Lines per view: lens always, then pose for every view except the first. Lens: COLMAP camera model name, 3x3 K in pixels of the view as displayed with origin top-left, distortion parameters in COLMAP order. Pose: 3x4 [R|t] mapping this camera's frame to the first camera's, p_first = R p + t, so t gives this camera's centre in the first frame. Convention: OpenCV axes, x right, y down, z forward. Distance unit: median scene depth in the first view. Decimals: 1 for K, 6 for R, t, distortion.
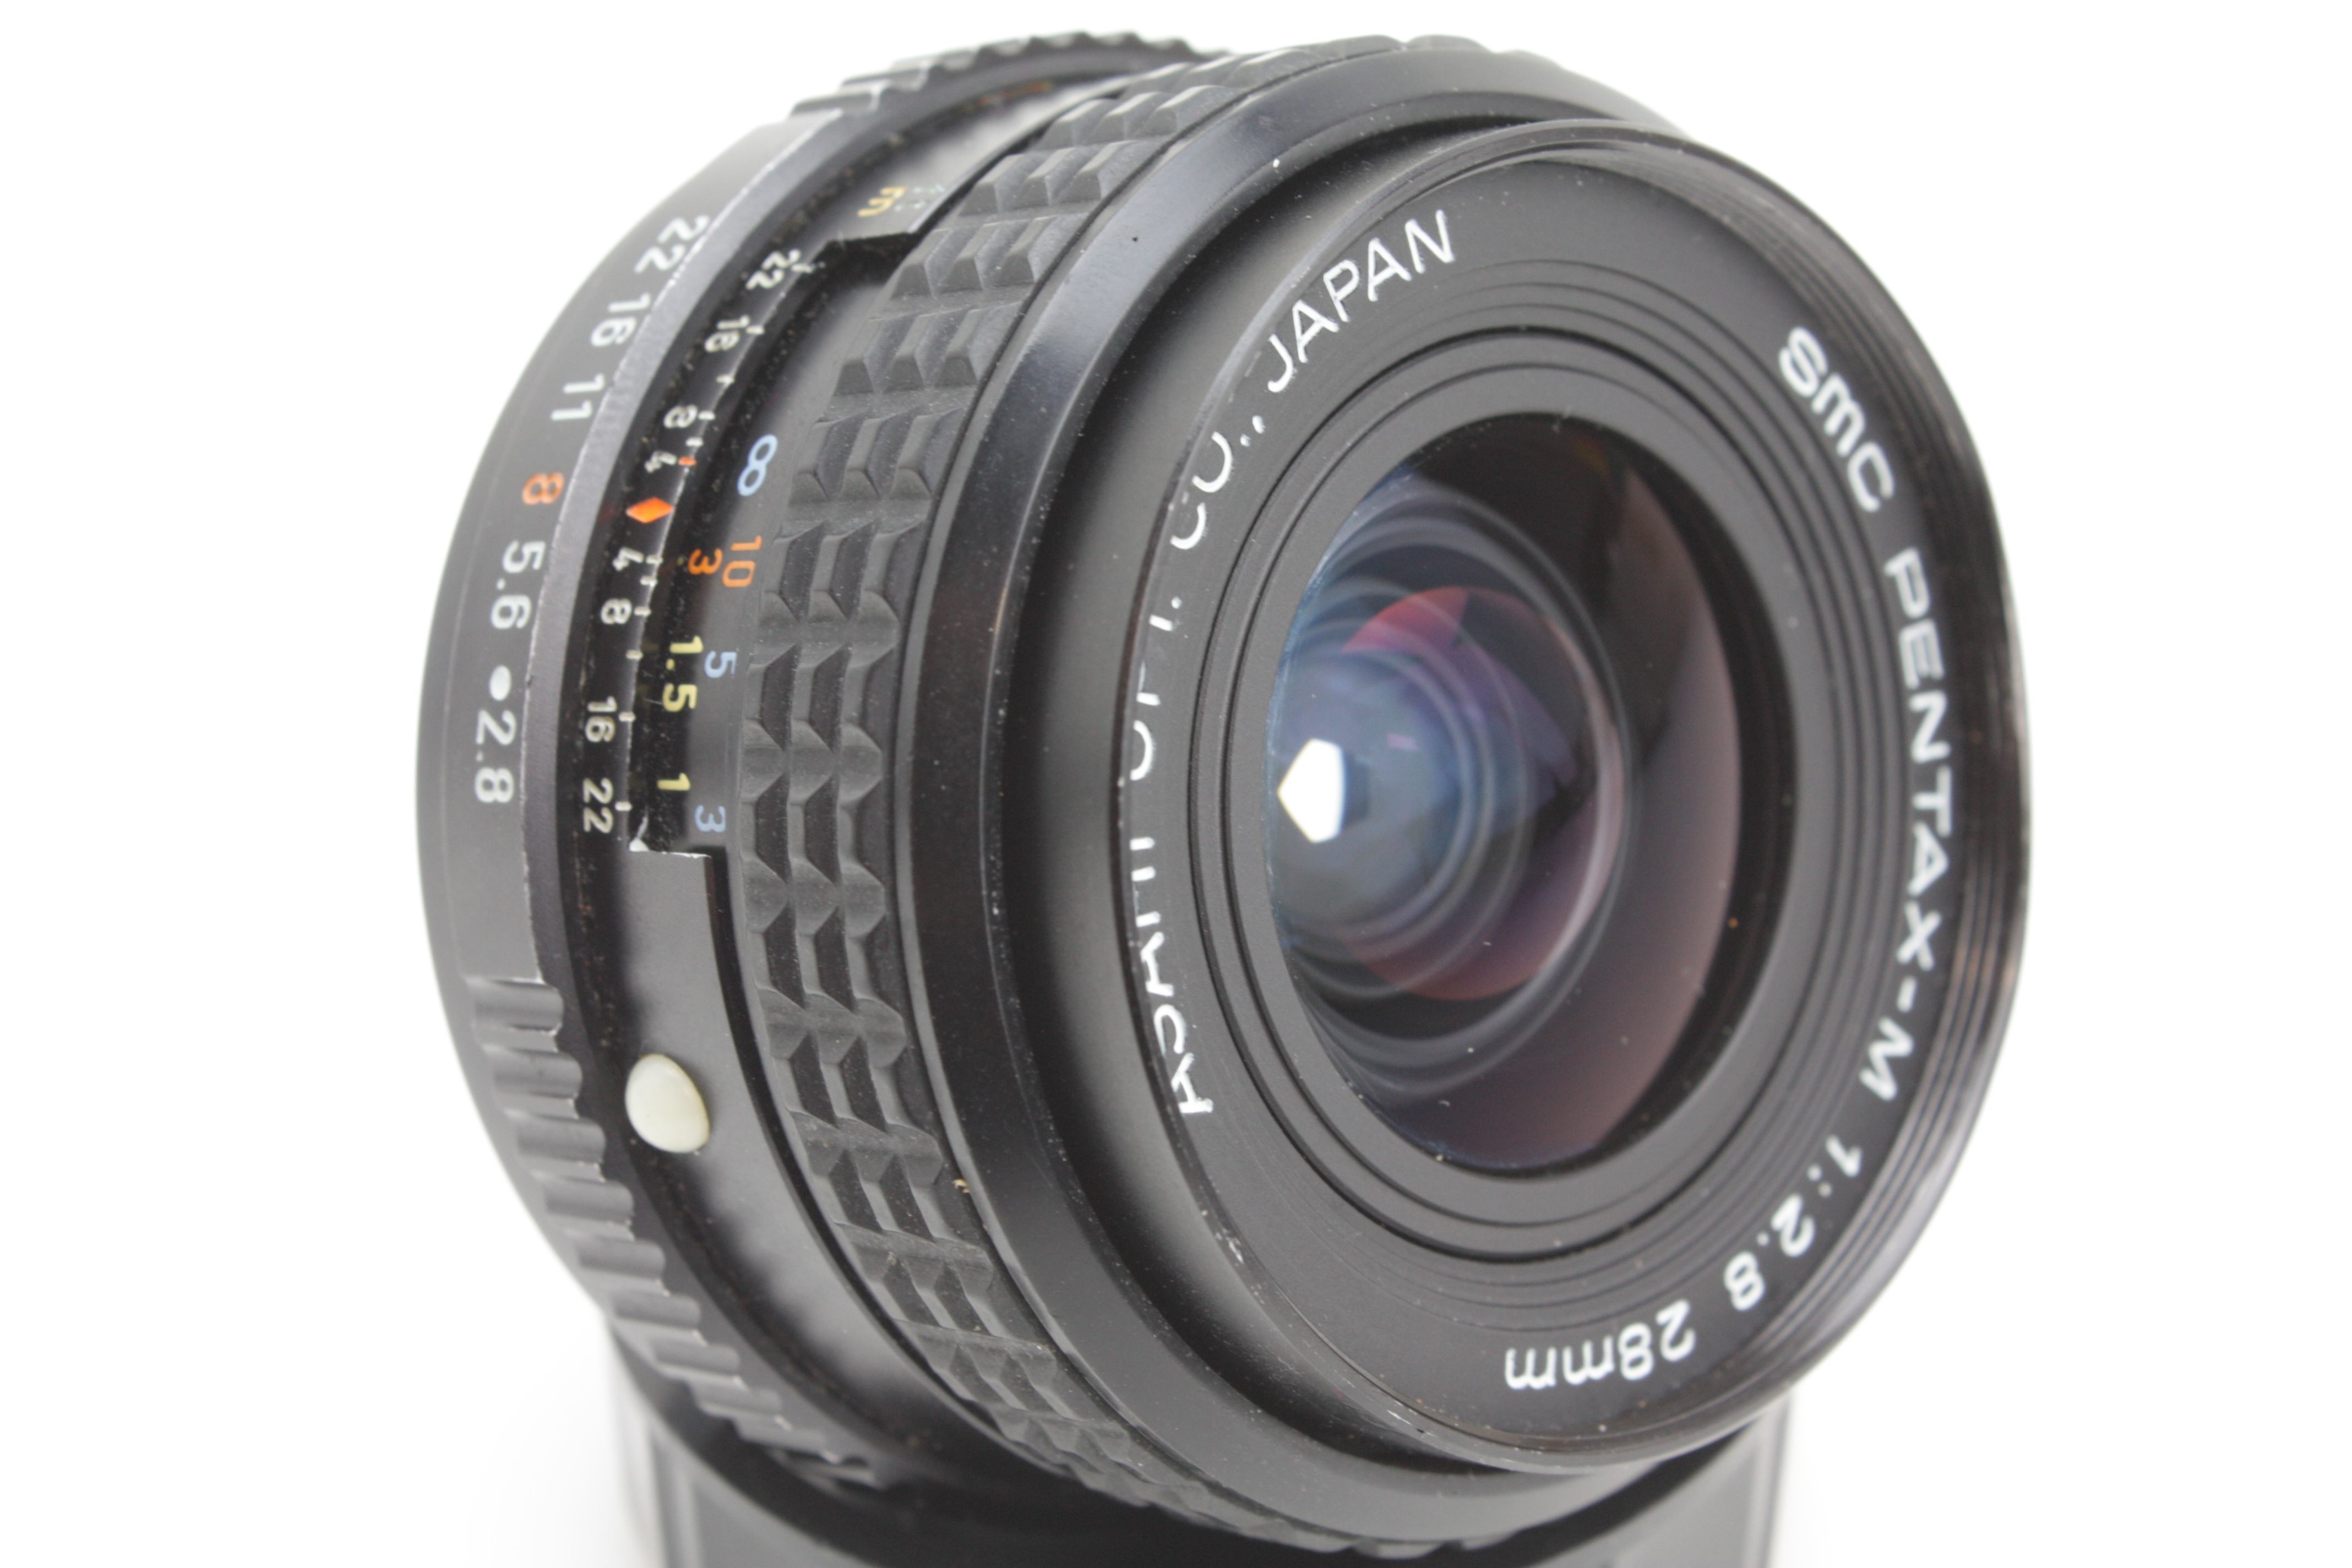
lens RADIAL K [[5108.4, 0, 1175.7], [0, 5108.4, 784.9], [0, 0, 1]] dist [-0.022041, 0.000000]
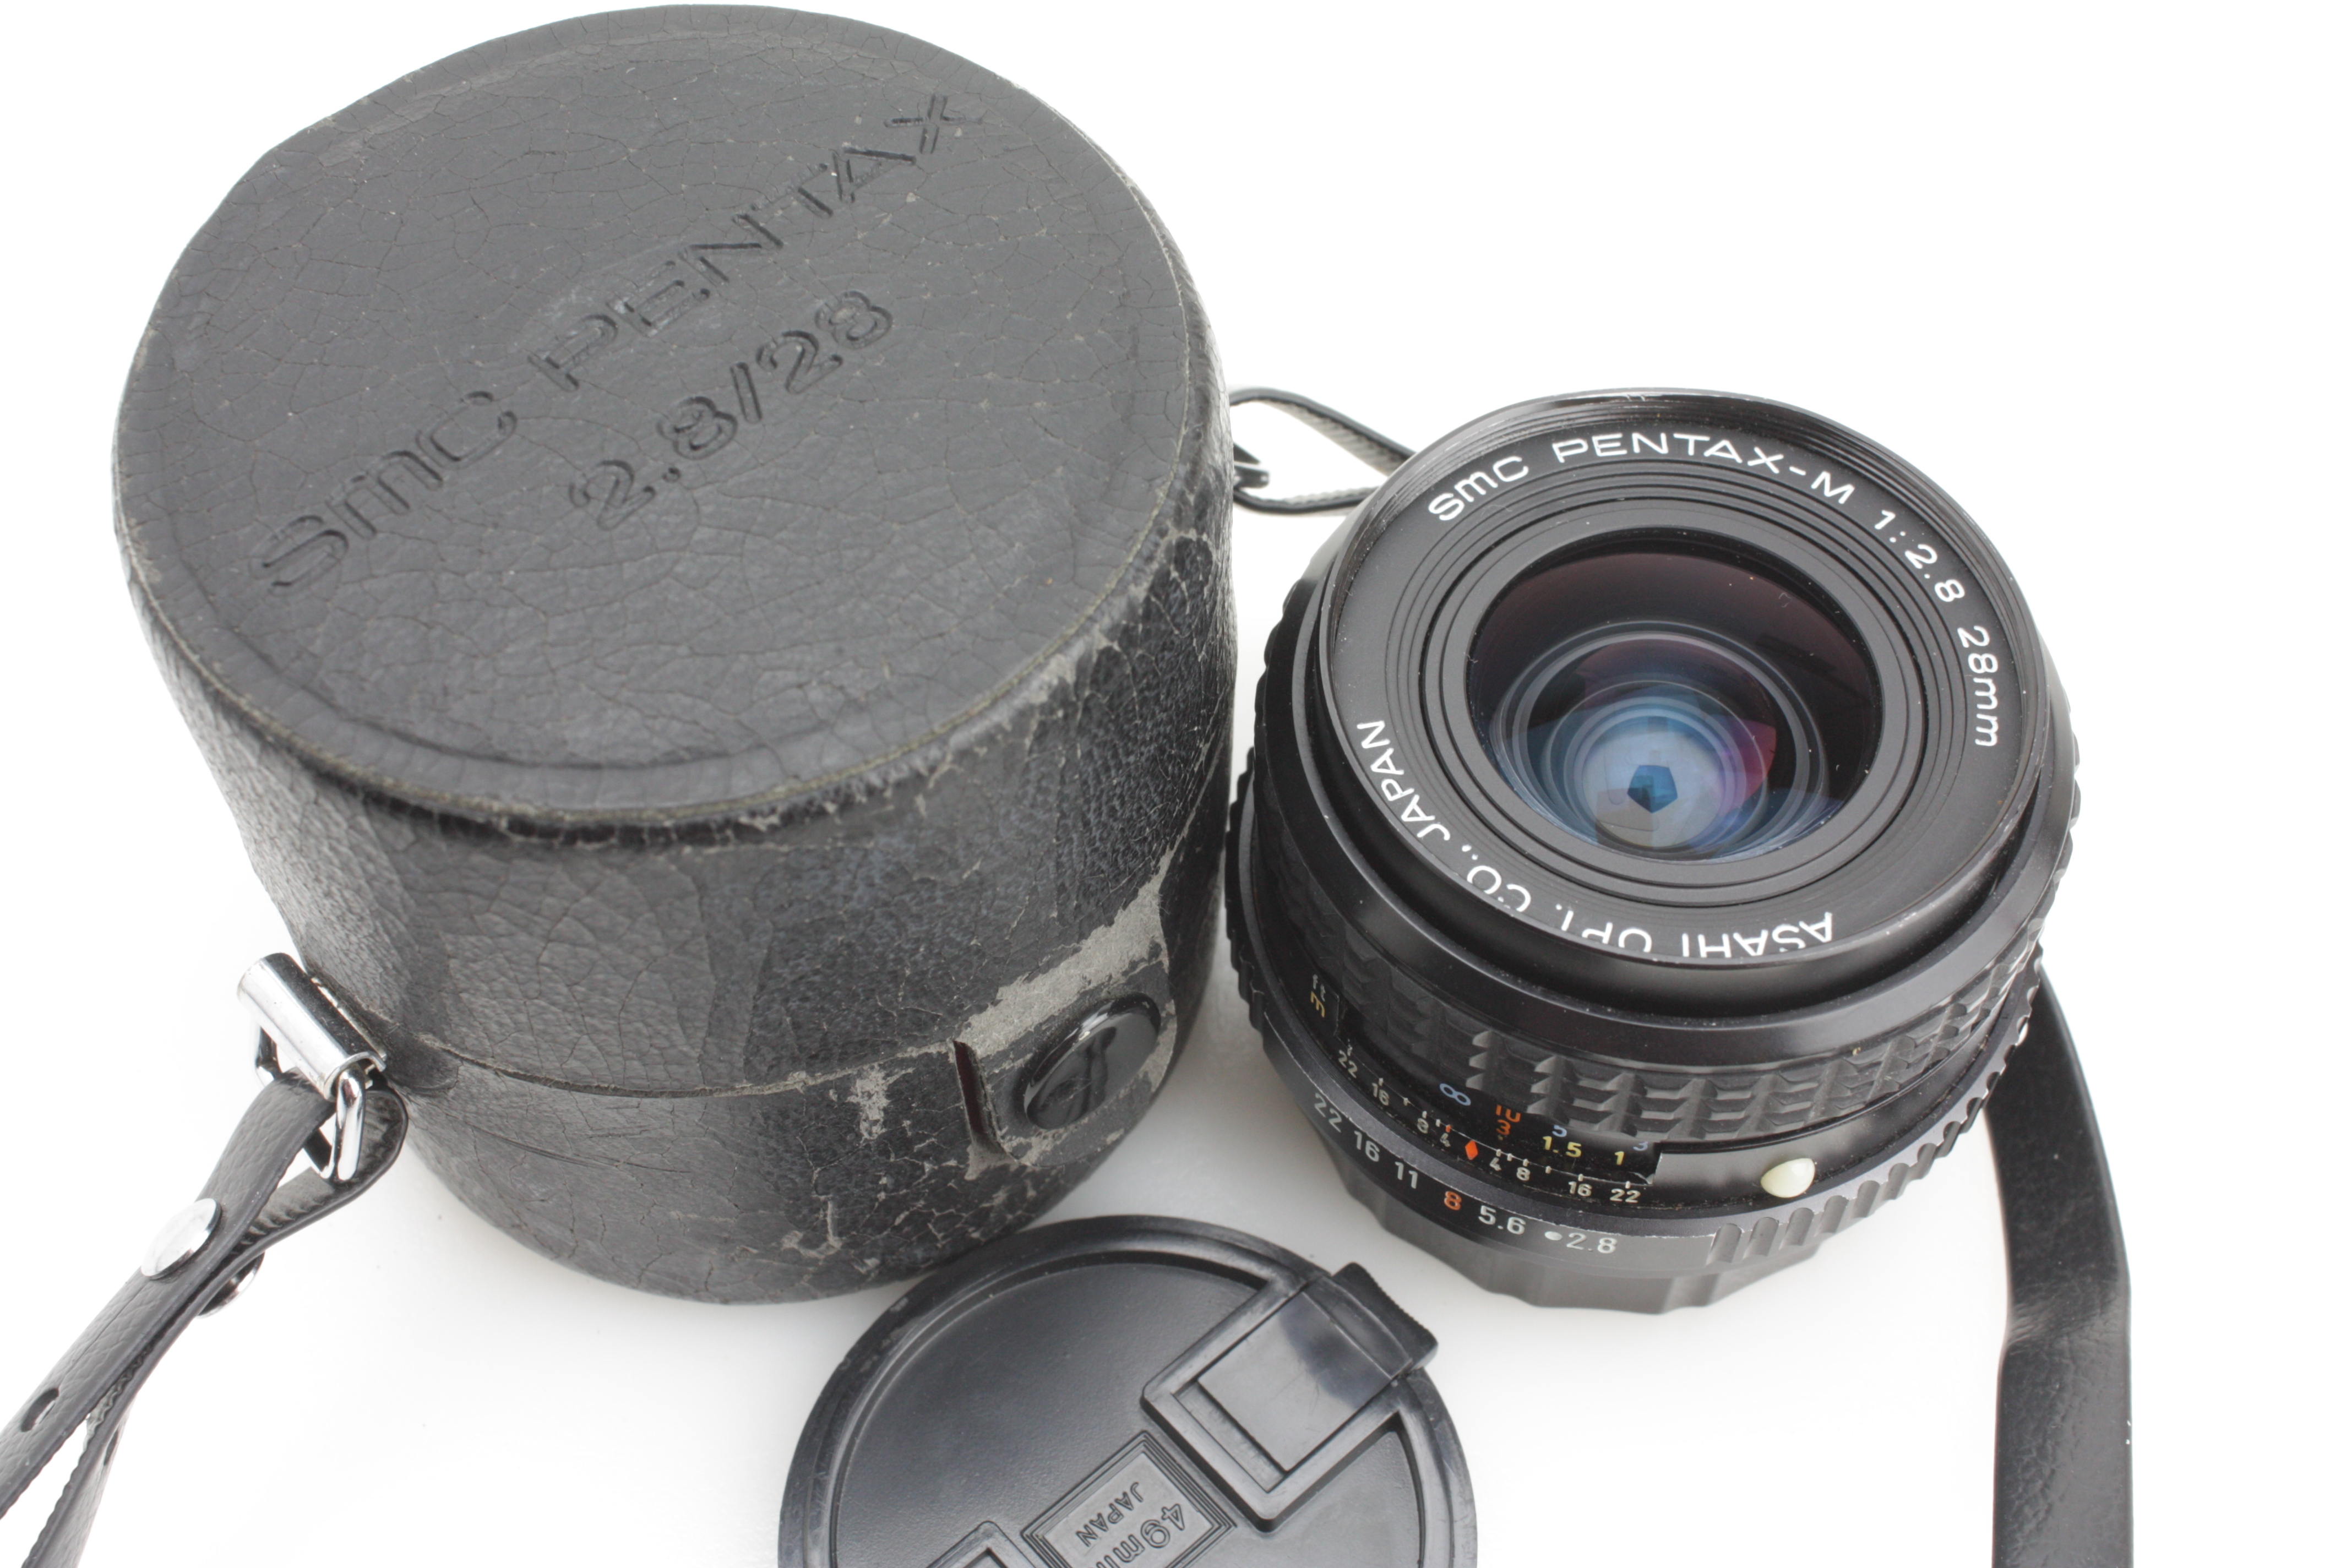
lens RADIAL K [[3217.4, 0, 1174.2], [0, 3217.4, 783.6], [0, 0, 1]] dist [-0.011594, 0.000000]
pose [[0.091066, -0.986271, -0.137758, 0.174858], [0.991305, 0.102973, -0.081921, -0.074728], [0.094982, -0.129100, 0.987072, -0.161165]]
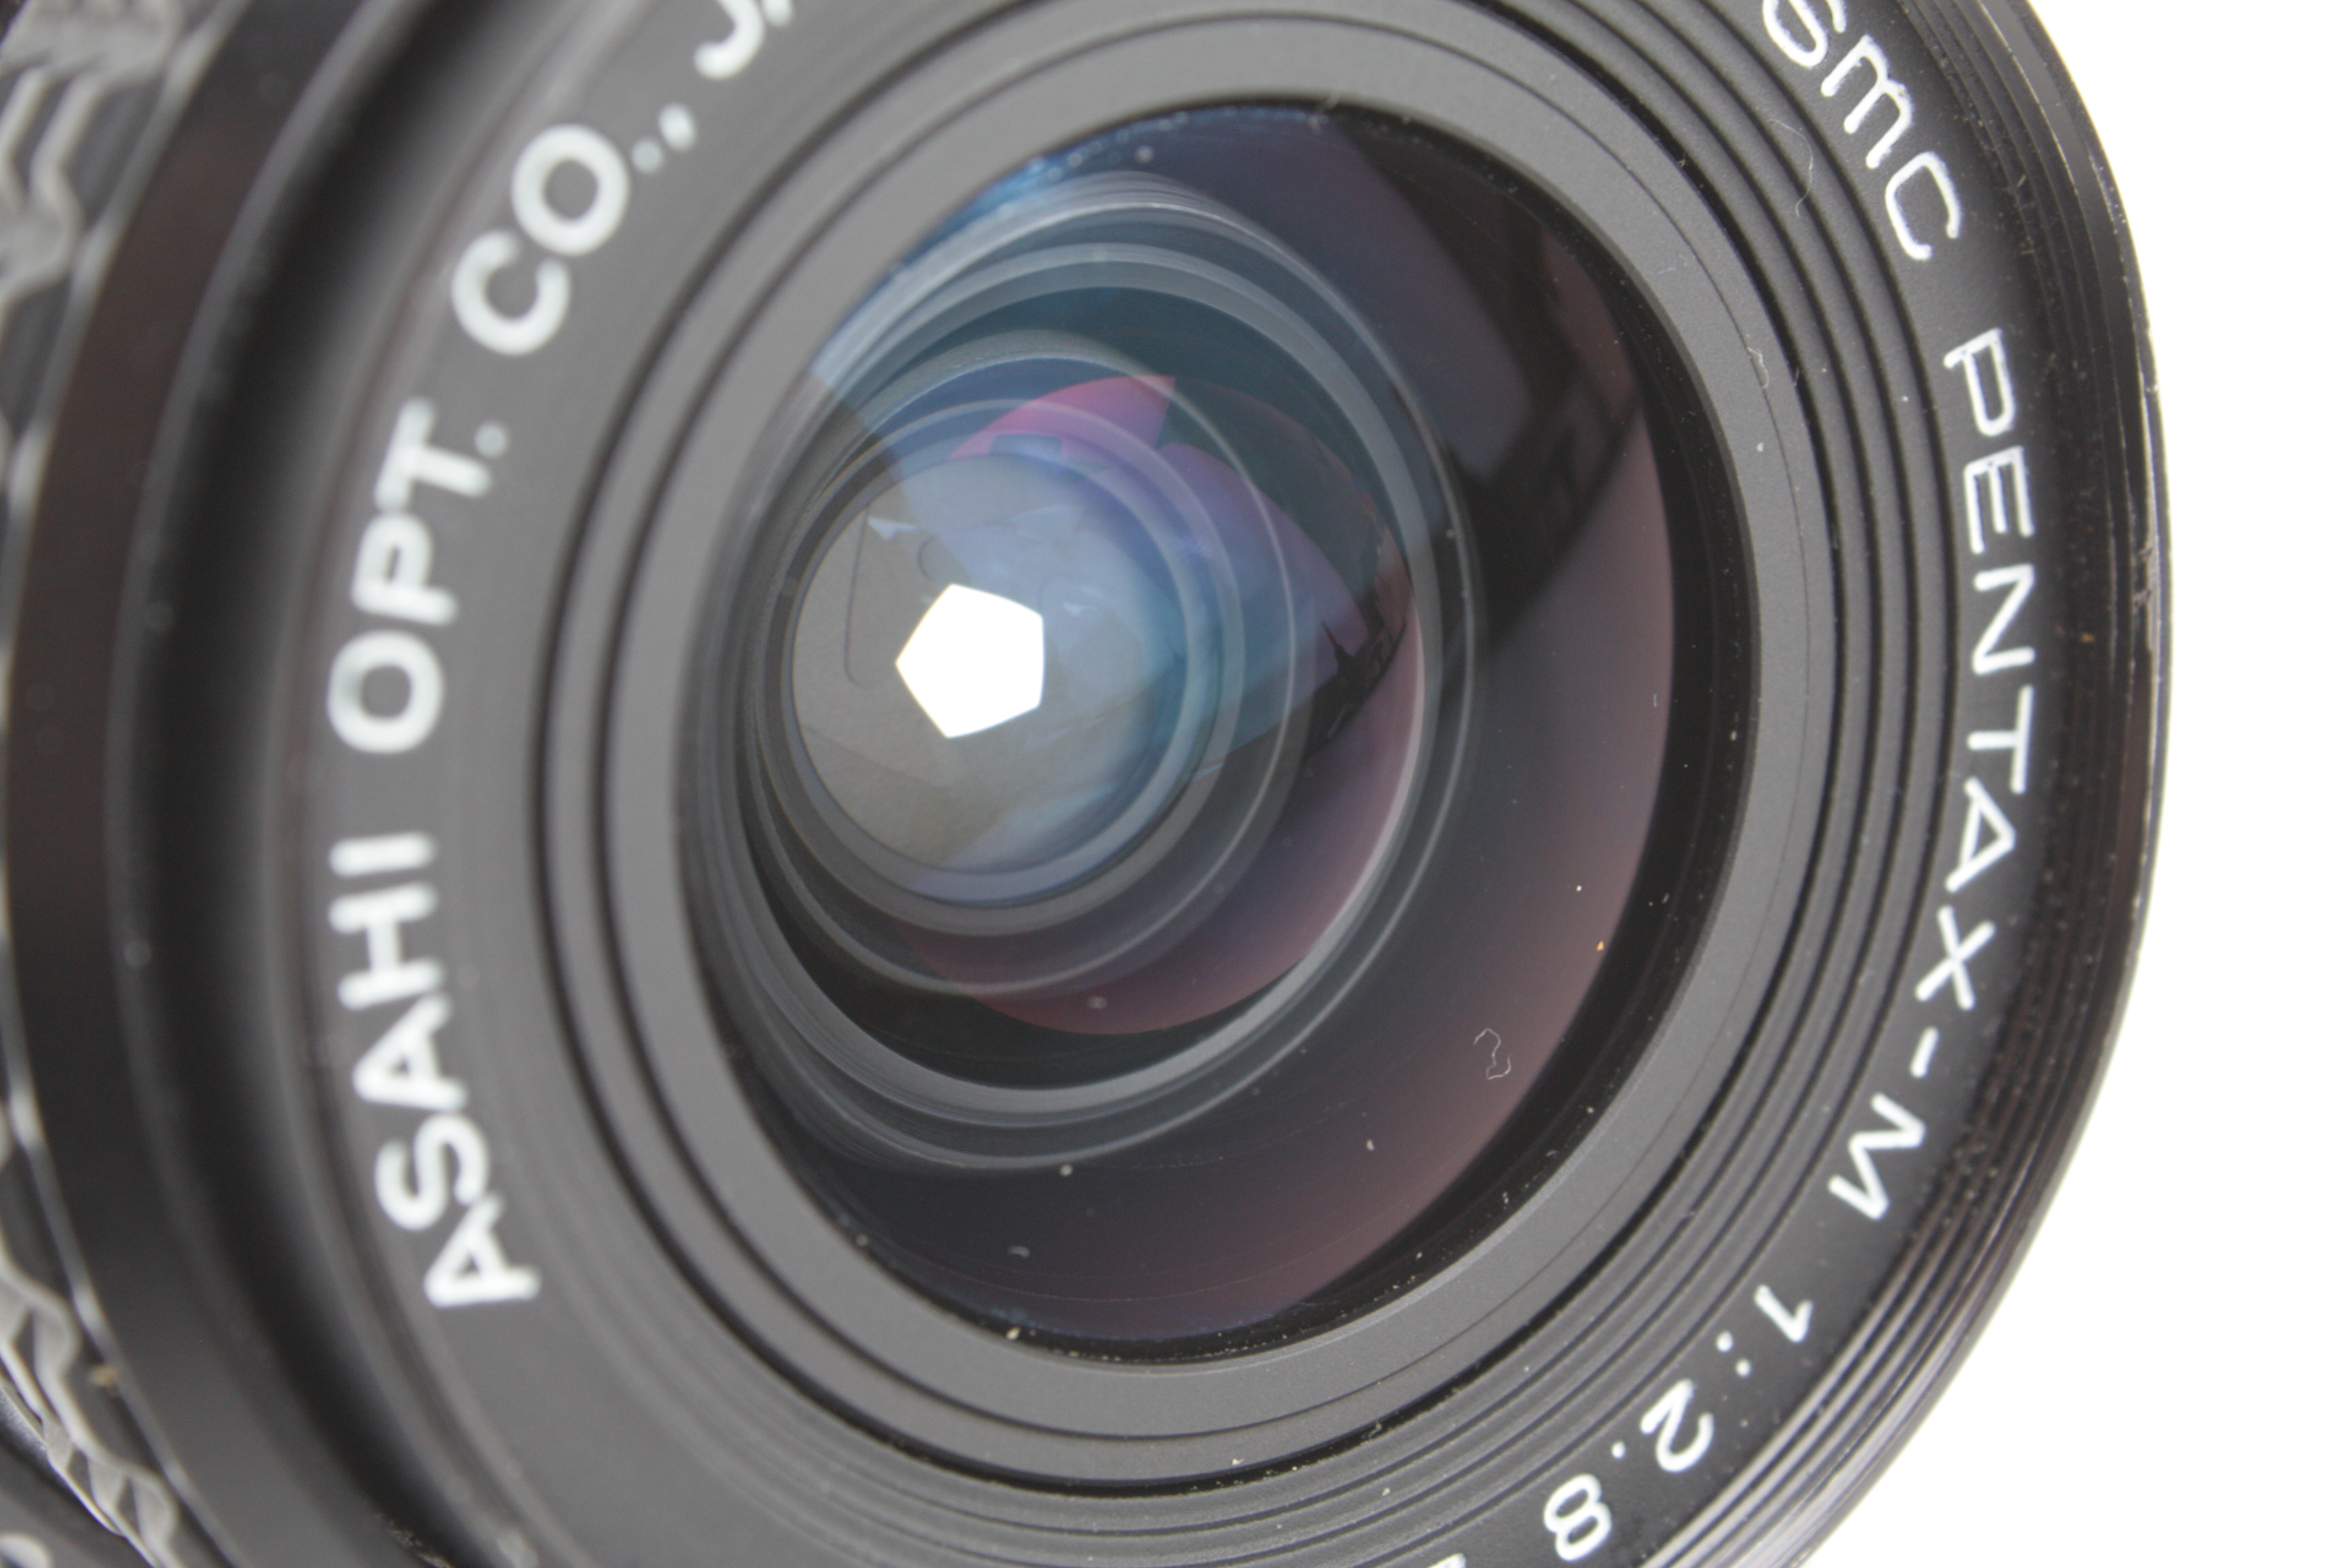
lens RADIAL K [[5366.1, 0, 1175.7], [0, 5366.1, 785.8], [0, 0, 1]] dist [-0.107903, 0.000000]
pose [[0.985276, 0.087753, -0.146733, 0.149683], [-0.065484, 0.986477, 0.150250, -0.082737], [0.157933, -0.138429, 0.977698, 0.373208]]
